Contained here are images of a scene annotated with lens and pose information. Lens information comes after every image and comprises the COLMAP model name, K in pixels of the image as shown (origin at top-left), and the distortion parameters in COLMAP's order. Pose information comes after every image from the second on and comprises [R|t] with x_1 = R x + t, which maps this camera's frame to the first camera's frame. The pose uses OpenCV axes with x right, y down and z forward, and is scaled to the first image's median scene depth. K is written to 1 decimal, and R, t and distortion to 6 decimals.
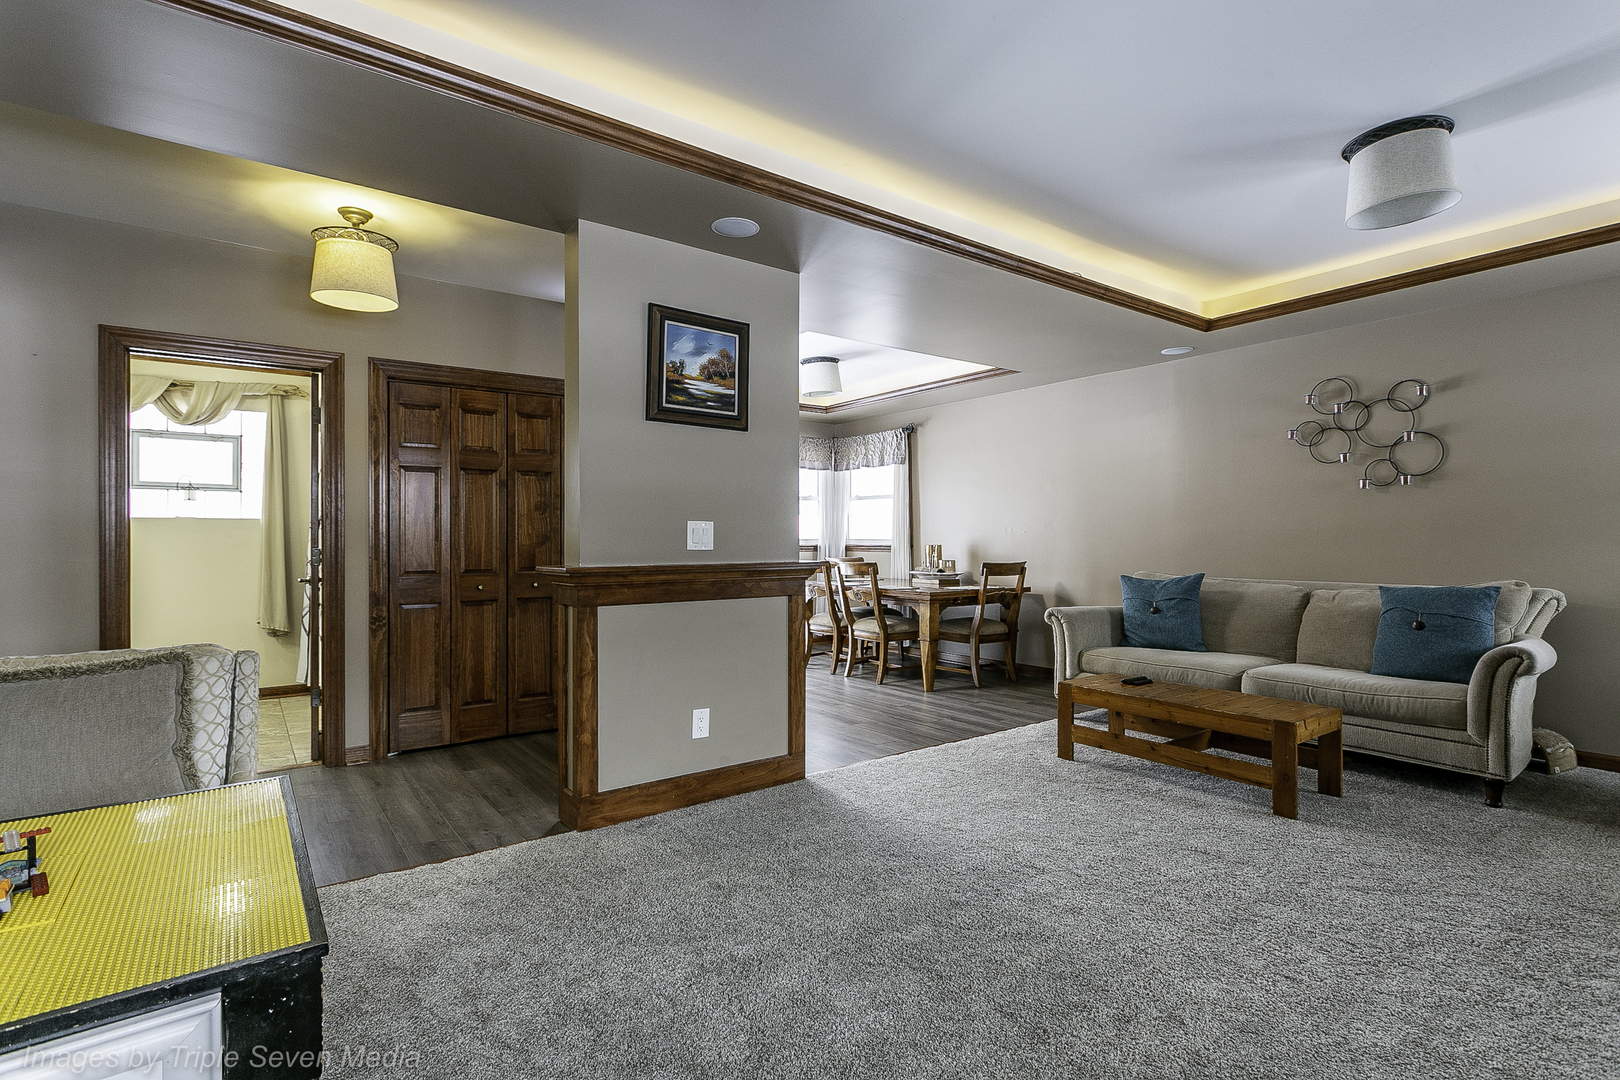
lens RADIAL K [[783.0, 0, 809.7], [0, 783.0, 542.2], [0, 0, 1]] dist [-0.005386, 0.002553]
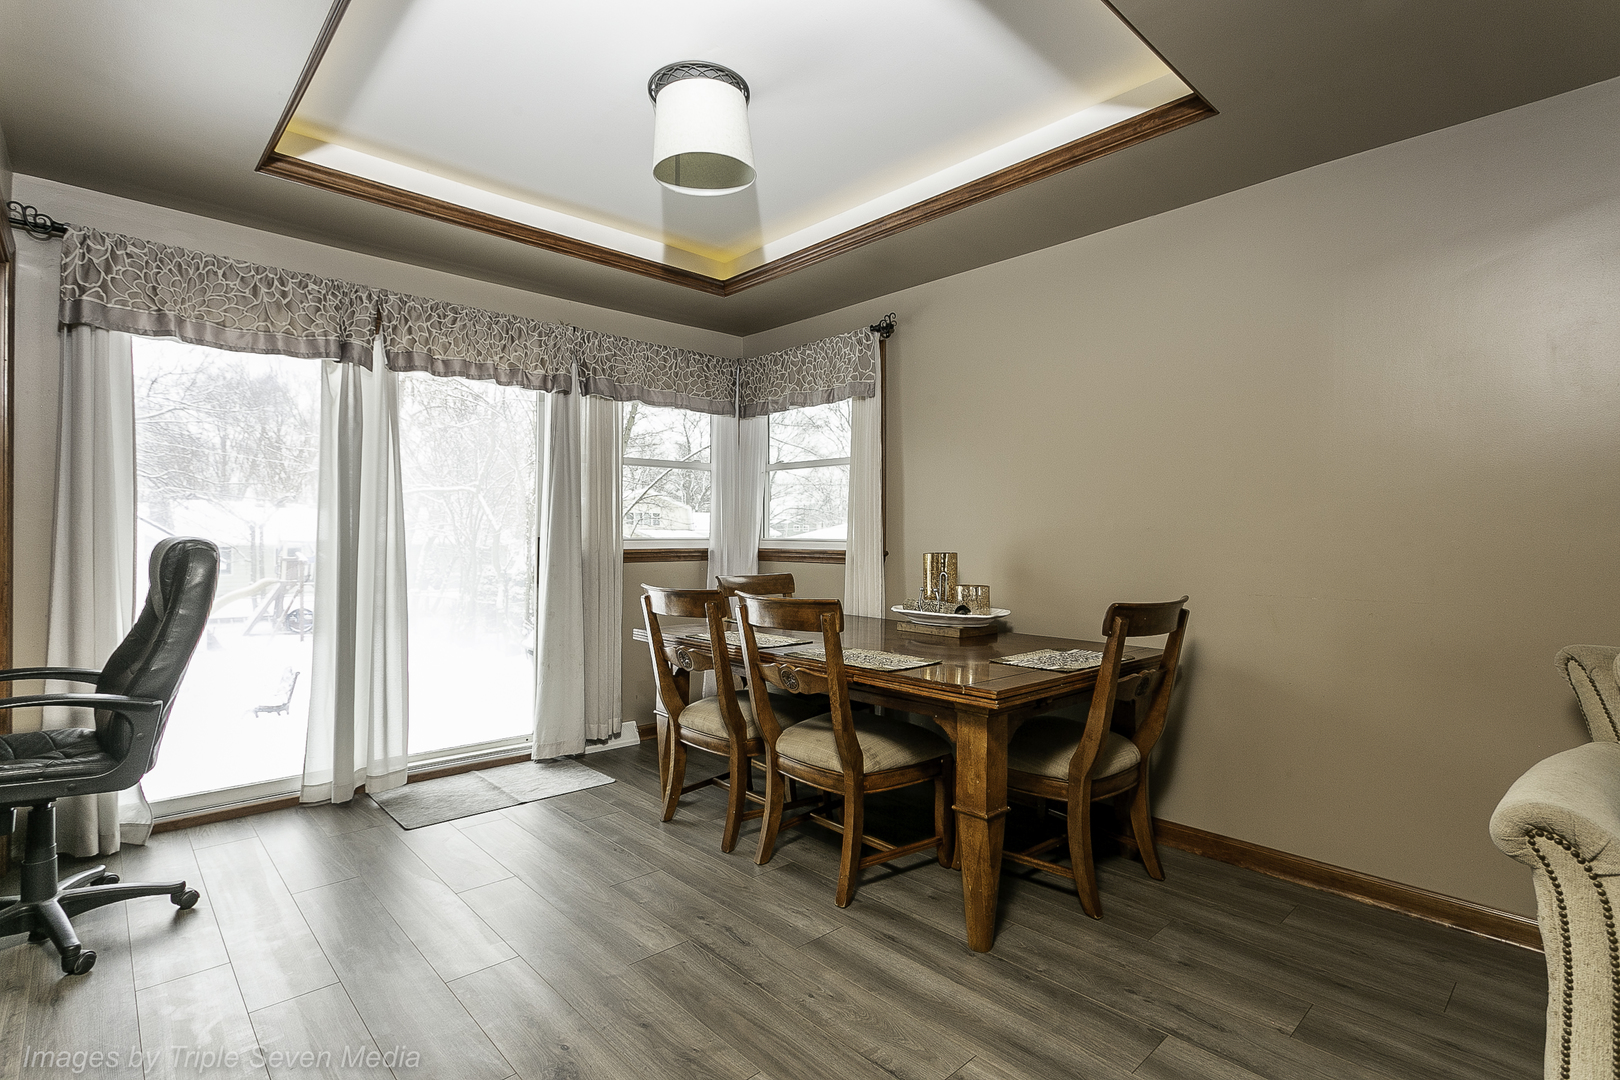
lens RADIAL K [[783.0, 0, 810.3], [0, 783.0, 543.4], [0, 0, 1]] dist [-0.005386, 0.002553]
pose [[0.993777, 0.009265, 0.111003, 0.025003], [-0.009488, 0.999954, 0.001479, -0.002378], [-0.110984, -0.002523, 0.993819, 0.550025]]
